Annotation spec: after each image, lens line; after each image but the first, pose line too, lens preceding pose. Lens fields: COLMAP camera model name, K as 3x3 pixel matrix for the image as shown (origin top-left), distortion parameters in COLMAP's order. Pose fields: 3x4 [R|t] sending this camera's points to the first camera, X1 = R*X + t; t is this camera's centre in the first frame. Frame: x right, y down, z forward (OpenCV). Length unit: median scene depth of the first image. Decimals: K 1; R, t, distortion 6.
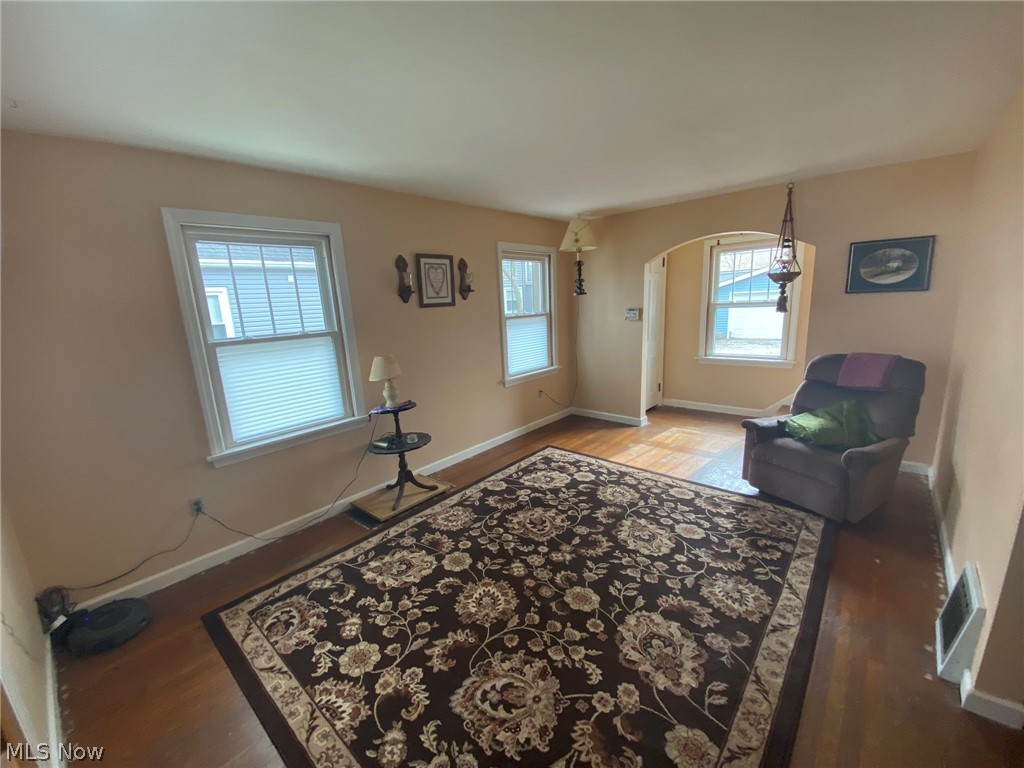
lens RADIAL K [[413.4, 0, 510.5], [0, 413.4, 386.6], [0, 0, 1]] dist [-0.002644, -0.001179]
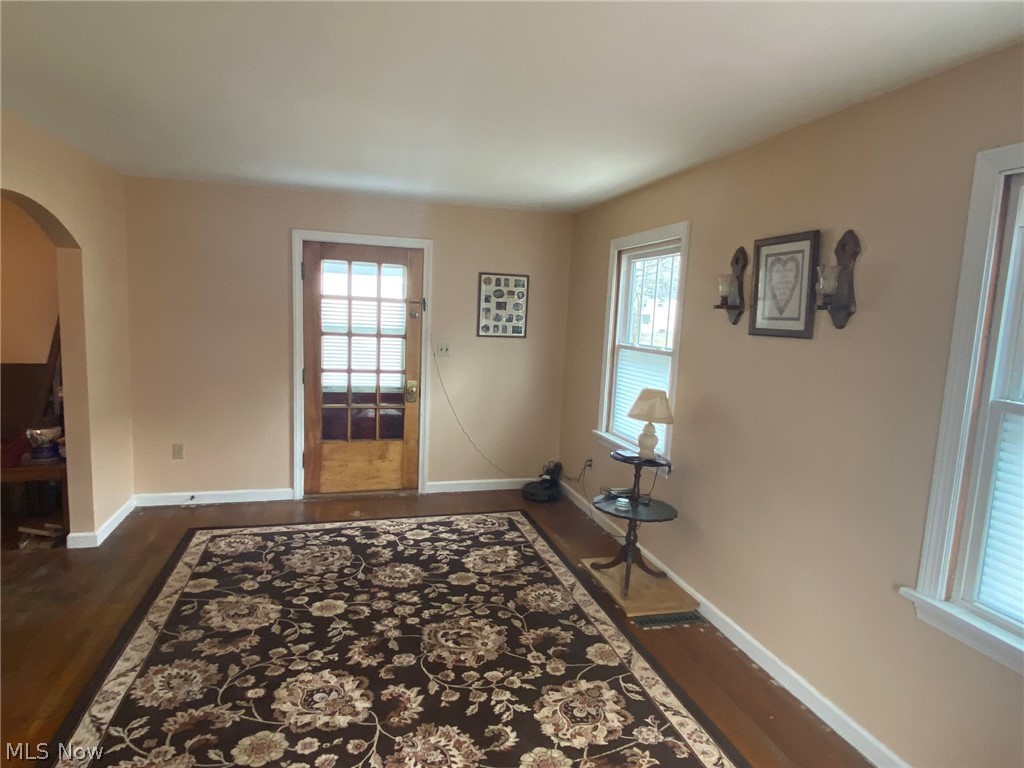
lens RADIAL K [[644.6, 0, 508.8], [0, 644.6, 384.8], [0, 0, 1]] dist [0.007570, -0.007745]
pose [[-0.568623, 0.134121, -0.811591, 0.996860], [-0.187261, 0.939608, 0.286478, -0.464777], [0.801000, 0.314877, -0.509167, 1.760341]]
